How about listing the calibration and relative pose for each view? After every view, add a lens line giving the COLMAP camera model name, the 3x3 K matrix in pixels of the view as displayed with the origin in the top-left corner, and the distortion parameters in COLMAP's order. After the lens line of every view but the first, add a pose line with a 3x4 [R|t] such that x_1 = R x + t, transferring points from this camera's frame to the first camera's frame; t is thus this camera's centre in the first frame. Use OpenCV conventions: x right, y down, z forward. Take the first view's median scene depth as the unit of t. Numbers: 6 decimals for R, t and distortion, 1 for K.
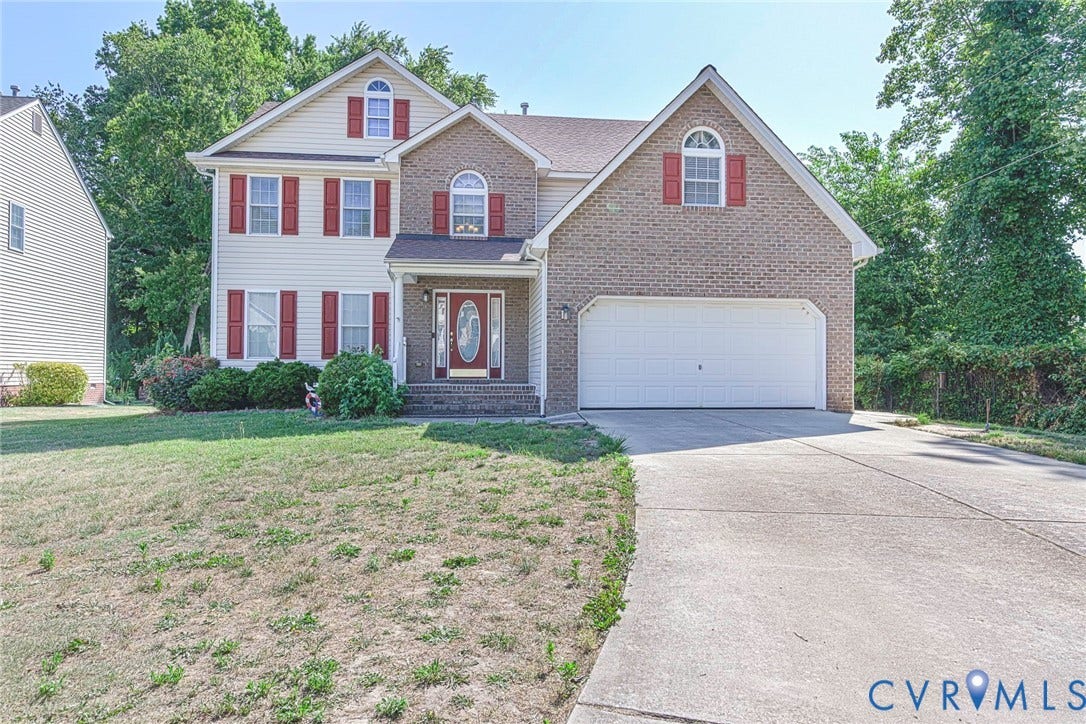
lens RADIAL K [[692.7, 0, 540.9], [0, 692.7, 361.9], [0, 0, 1]] dist [0.002535, 0.001894]
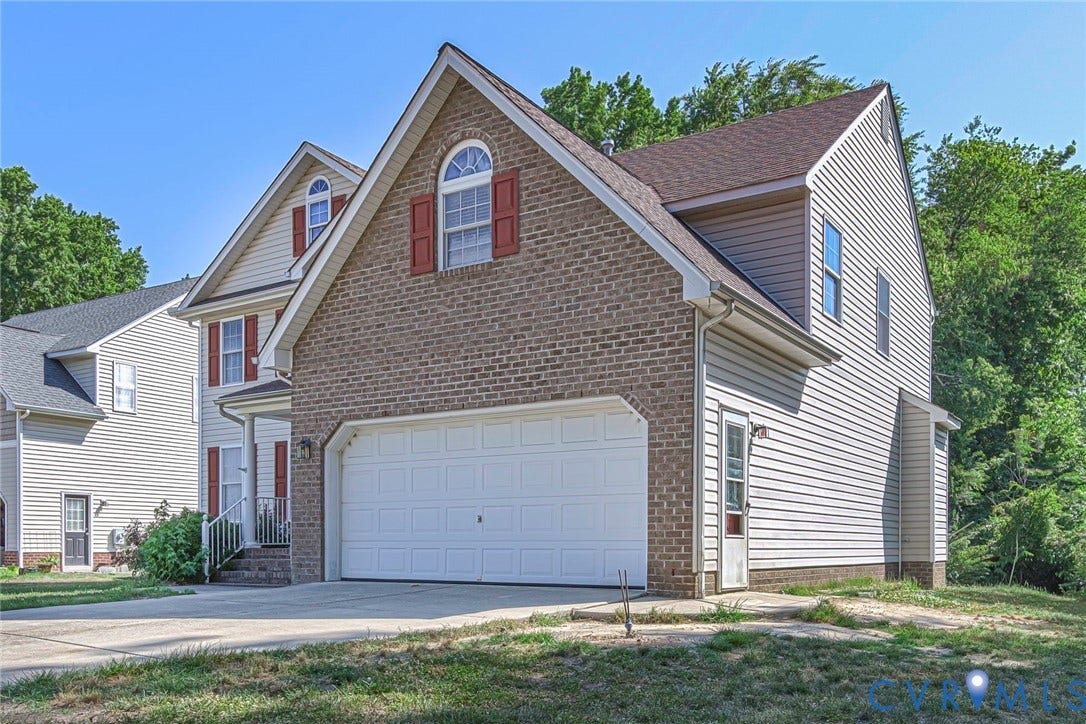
lens RADIAL K [[943.1, 0, 534.5], [0, 943.1, 546.1], [0, 0, 1]] dist [0.013967, 0.003942]
pose [[0.761862, -0.003298, -0.647730, 0.708502], [0.014087, 0.999835, 0.011479, 0.019784], [0.647586, -0.017870, 0.761783, 0.313065]]
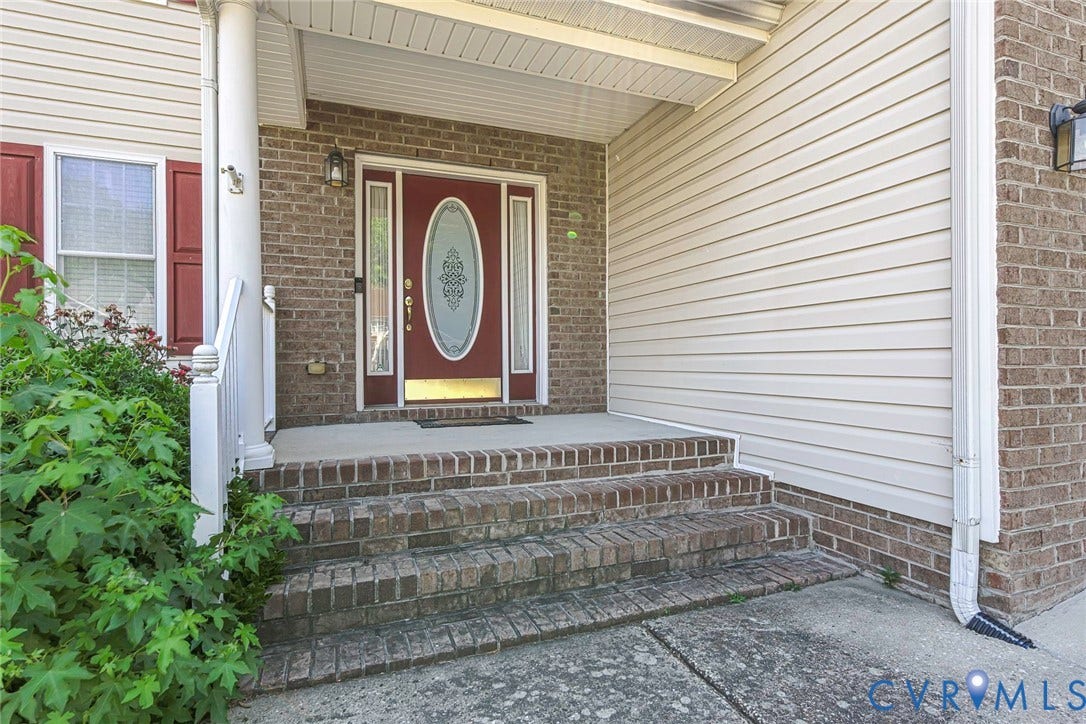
lens RADIAL K [[555.4, 0, 537.0], [0, 555.4, 365.1], [0, 0, 1]] dist [-0.001063, 0.000003]
pose [[0.970085, -0.008446, 0.242617, -0.135069], [0.004339, 0.999838, 0.017459, -0.002240], [-0.242725, -0.015884, 0.969965, 0.699185]]
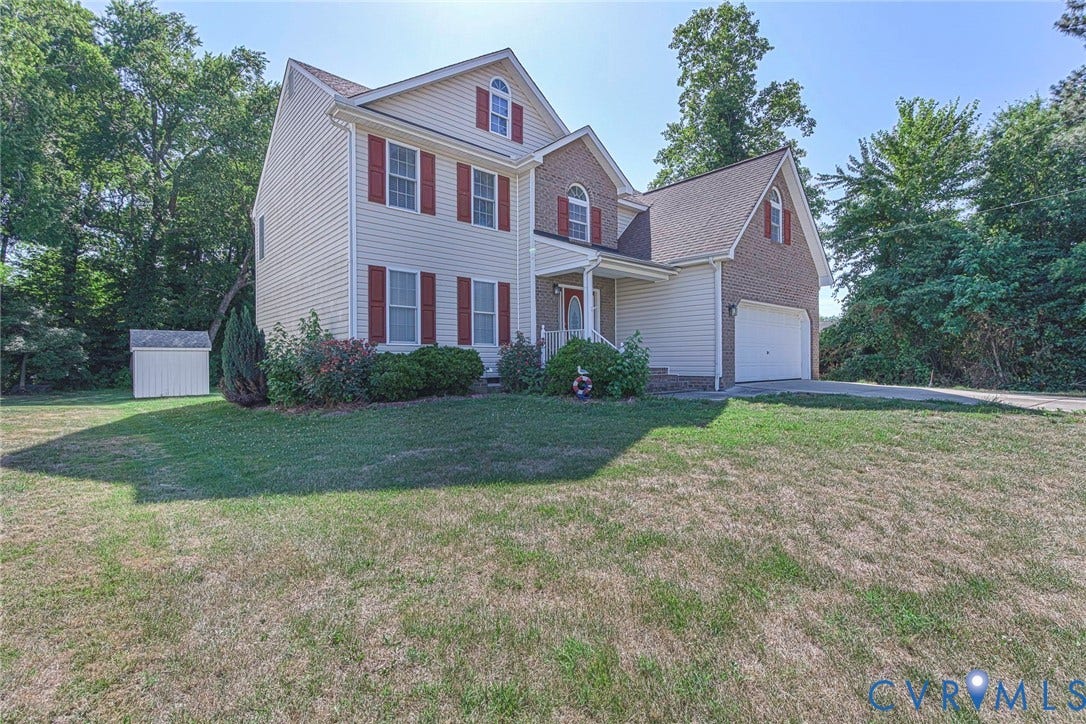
lens RADIAL K [[493.7, 0, 545.0], [0, 493.7, 361.3], [0, 0, 1]] dist [0.021043, 0.000190]
pose [[0.820076, -0.006514, 0.572217, -0.630867], [-0.001158, 0.999914, 0.013042, 0.011024], [-0.572253, -0.011358, 0.819998, 0.349180]]
